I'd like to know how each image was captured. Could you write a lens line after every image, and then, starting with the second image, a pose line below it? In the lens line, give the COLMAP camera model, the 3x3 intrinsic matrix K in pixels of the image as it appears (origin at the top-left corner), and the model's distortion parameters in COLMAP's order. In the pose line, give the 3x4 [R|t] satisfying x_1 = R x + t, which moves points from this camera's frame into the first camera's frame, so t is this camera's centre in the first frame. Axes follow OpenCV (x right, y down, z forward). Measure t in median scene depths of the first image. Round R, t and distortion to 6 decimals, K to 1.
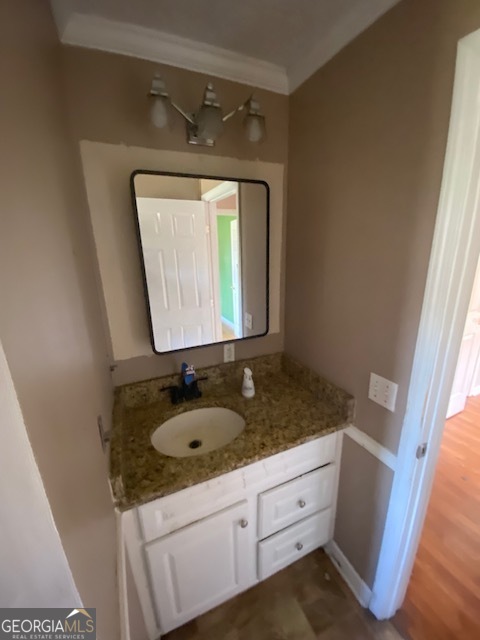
lens RADIAL K [[258.4, 0, 239.2], [0, 258.4, 317.9], [0, 0, 1]] dist [0.013616, -0.014157]
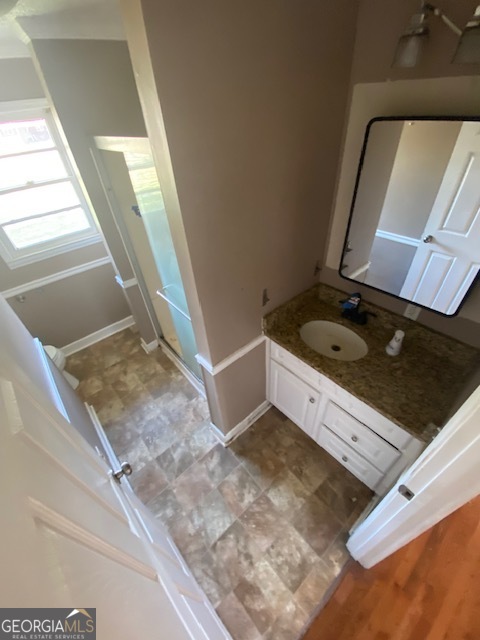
lens RADIAL K [[258.4, 0, 241.0], [0, 258.4, 317.4], [0, 0, 1]] dist [0.013616, -0.014157]
pose [[0.306194, 0.607319, -0.733081, 0.574813], [-0.211142, 0.794214, 0.569775, -0.308945], [0.928259, -0.019677, 0.371415, 0.039902]]
